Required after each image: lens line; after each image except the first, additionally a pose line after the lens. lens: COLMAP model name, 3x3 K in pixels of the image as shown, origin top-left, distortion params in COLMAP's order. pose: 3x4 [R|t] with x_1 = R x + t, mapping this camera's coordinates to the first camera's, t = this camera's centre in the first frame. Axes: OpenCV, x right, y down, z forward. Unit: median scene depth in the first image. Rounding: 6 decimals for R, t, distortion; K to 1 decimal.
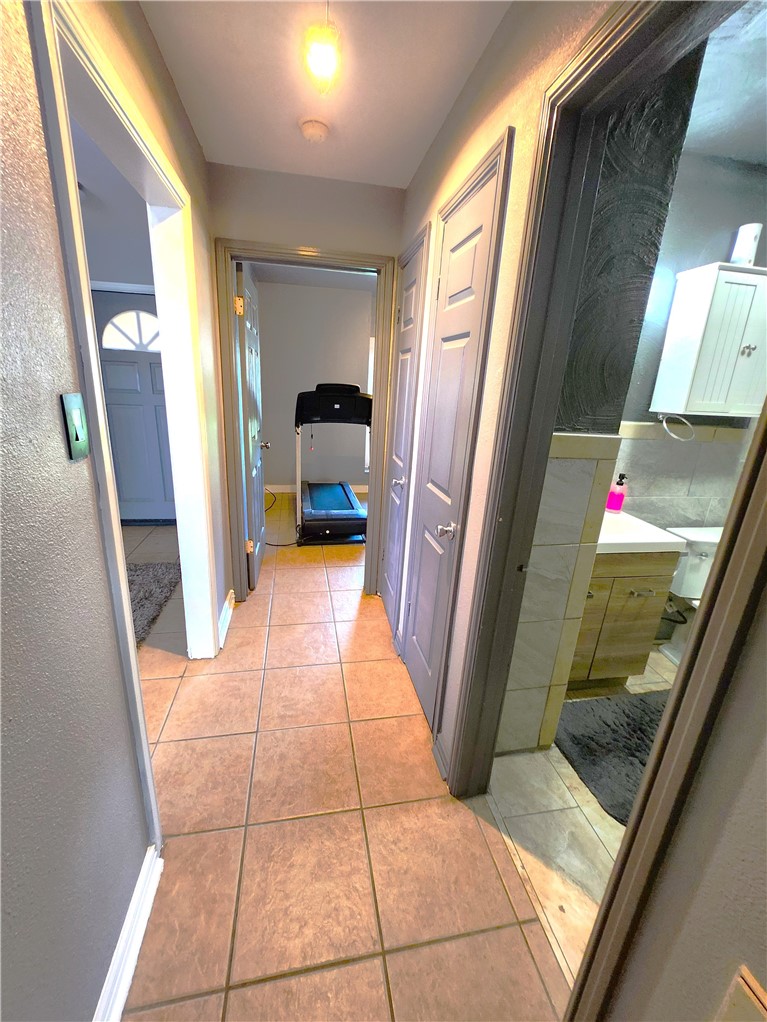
lens RADIAL K [[402.2, 0, 385.5], [0, 402.2, 507.7], [0, 0, 1]] dist [-0.005789, 0.002014]
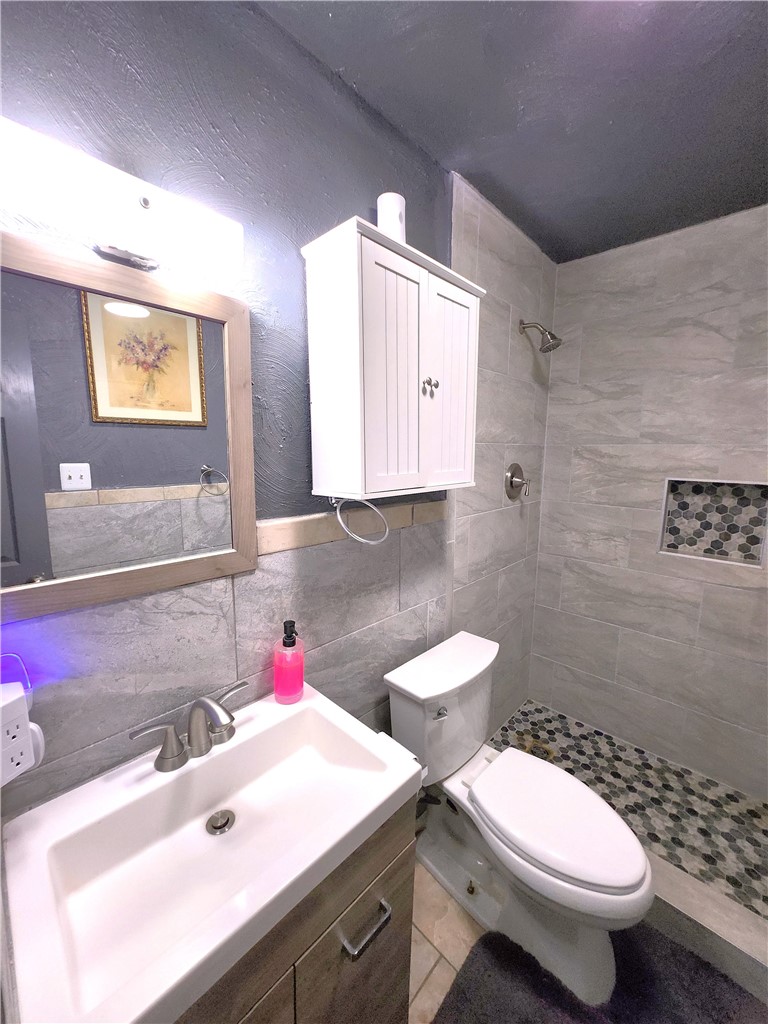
lens RADIAL K [[403.0, 0, 382.0], [0, 403.0, 508.8], [0, 0, 1]] dist [-0.005789, 0.002014]
pose [[0.802908, -0.141285, 0.579118, 0.413092], [0.208040, 0.976835, -0.050118, -0.174410], [-0.558622, 0.160720, 0.813702, 0.506721]]
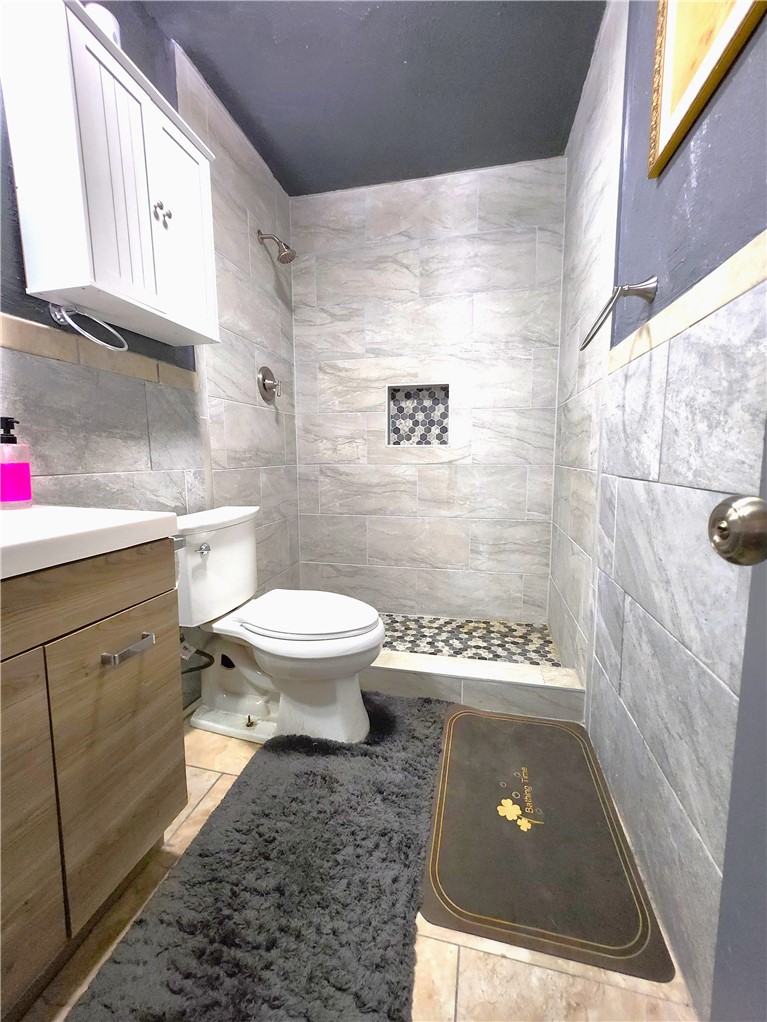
lens RADIAL K [[426.3, 0, 380.0], [0, 426.3, 514.5], [0, 0, 1]] dist [-0.003651, 0.000697]
pose [[0.396948, -0.175035, 0.900997, 0.312008], [0.288594, 0.955662, 0.058510, 0.108736], [-0.871290, 0.236797, 0.429862, 0.462636]]
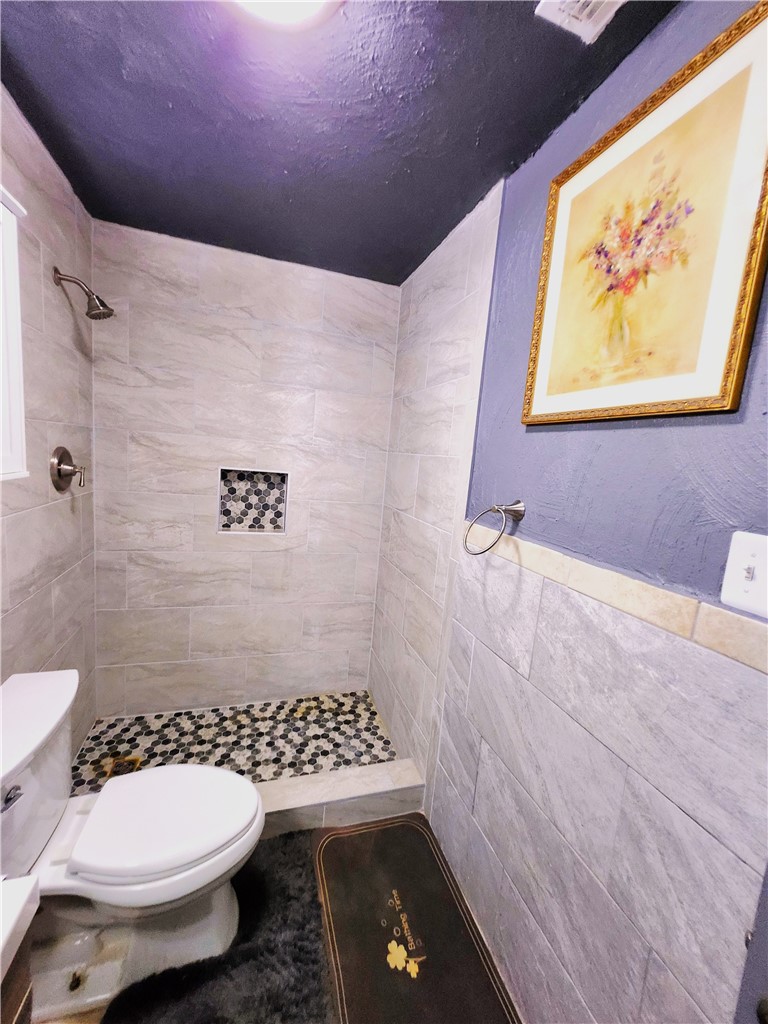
lens RADIAL K [[403.0, 0, 373.6], [0, 403.0, 510.9], [0, 0, 1]] dist [-0.005789, 0.002014]
pose [[-0.121060, -0.202686, 0.971732, 0.388237], [0.194227, 0.955173, 0.223429, -0.199484], [-0.973458, 0.215785, -0.076267, 0.589112]]
